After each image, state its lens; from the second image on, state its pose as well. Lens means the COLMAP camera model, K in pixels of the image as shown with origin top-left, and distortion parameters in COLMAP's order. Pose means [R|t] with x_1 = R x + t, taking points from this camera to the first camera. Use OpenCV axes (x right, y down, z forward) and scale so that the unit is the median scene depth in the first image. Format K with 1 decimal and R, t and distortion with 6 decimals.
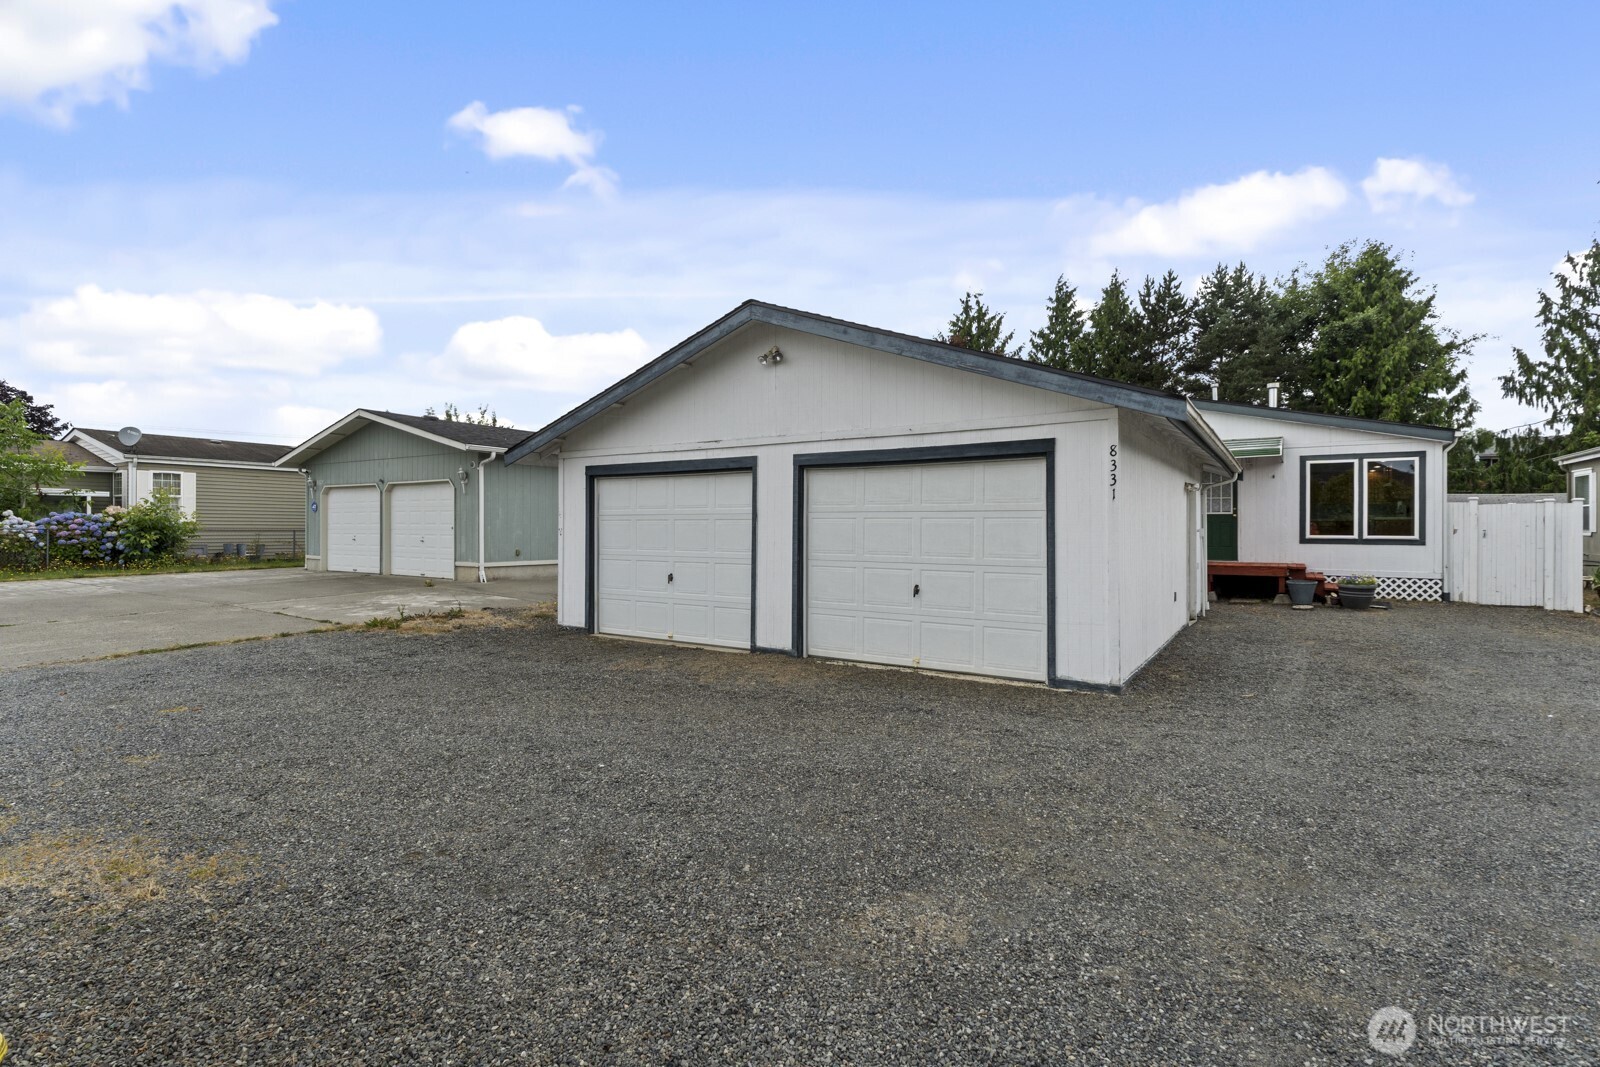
lens RADIAL K [[773.2, 0, 800.0], [0, 773.2, 533.5], [0, 0, 1]] dist [-0.001597, -0.000223]
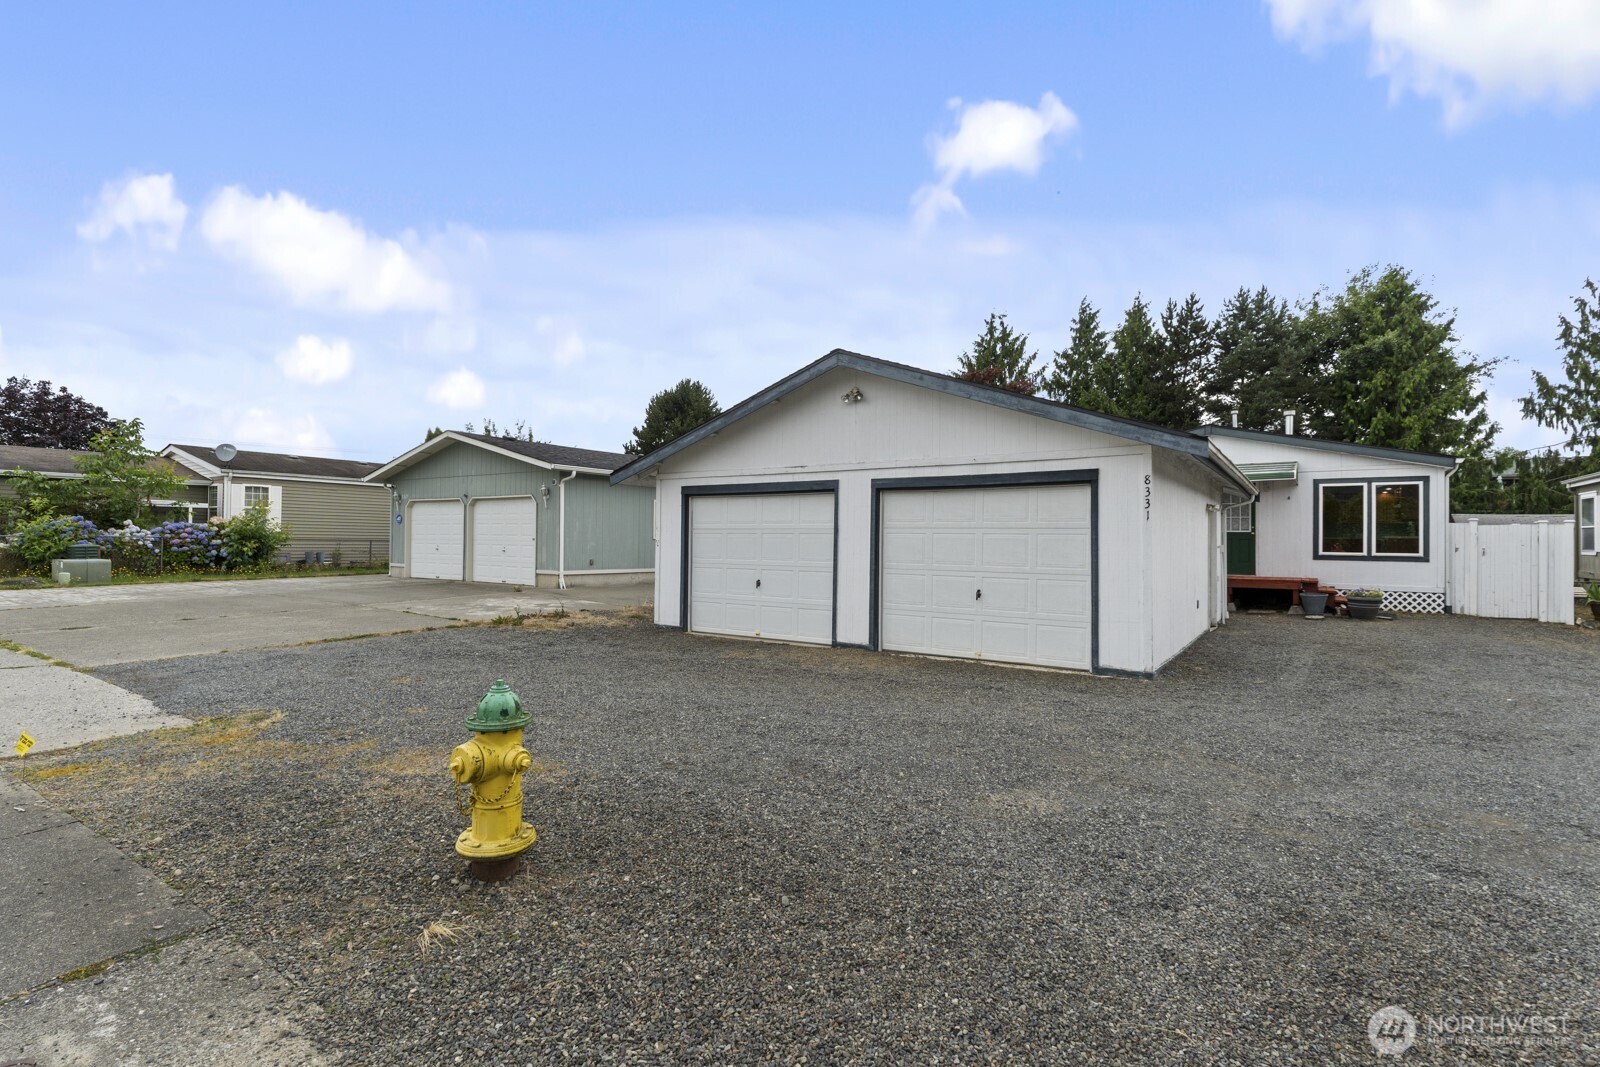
lens RADIAL K [[776.5, 0, 798.2], [0, 776.5, 538.9], [0, 0, 1]] dist [-0.000987, -0.000183]
pose [[0.999730, 0.008046, -0.021805, -0.042104], [-0.008294, 0.999901, -0.011340, 0.001664], [0.021712, 0.011518, 0.999698, -0.083761]]
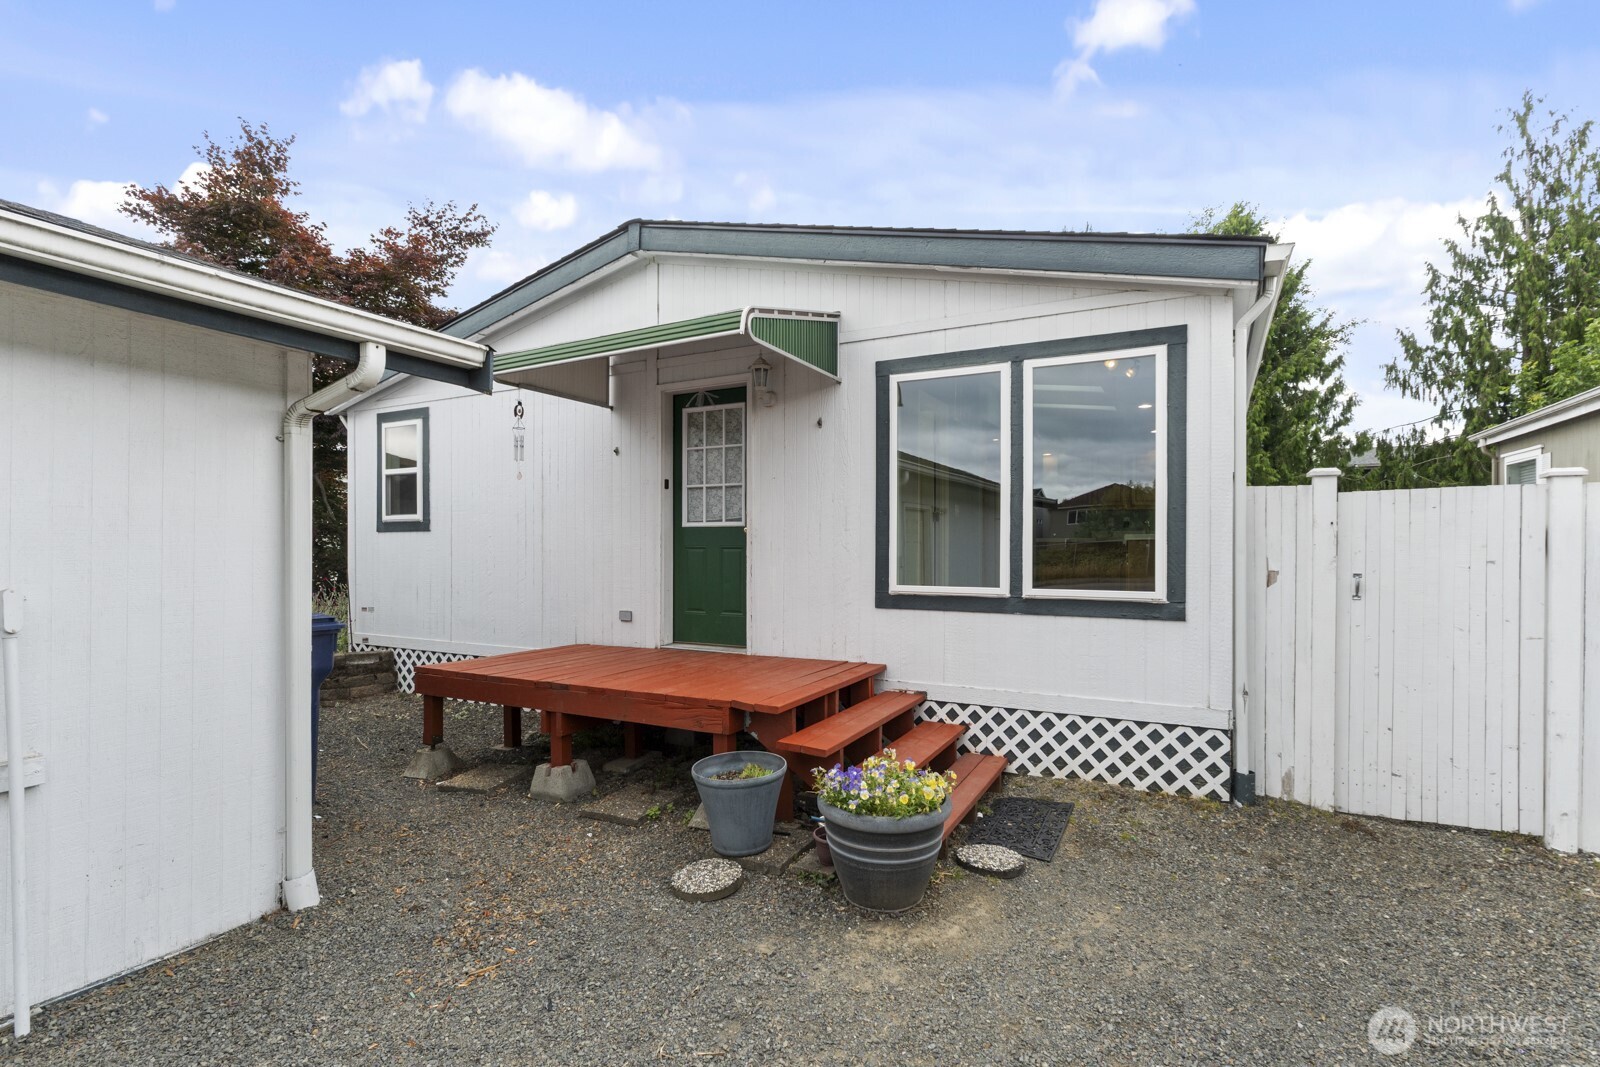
lens RADIAL K [[765.3, 0, 797.9], [0, 765.3, 555.4], [0, 0, 1]] dist [-0.001858, -0.000395]
pose [[0.996224, -0.003589, 0.086741, 0.447634], [0.003259, 0.999987, 0.003946, -0.009764], [-0.086754, -0.003648, 0.996223, 0.502189]]
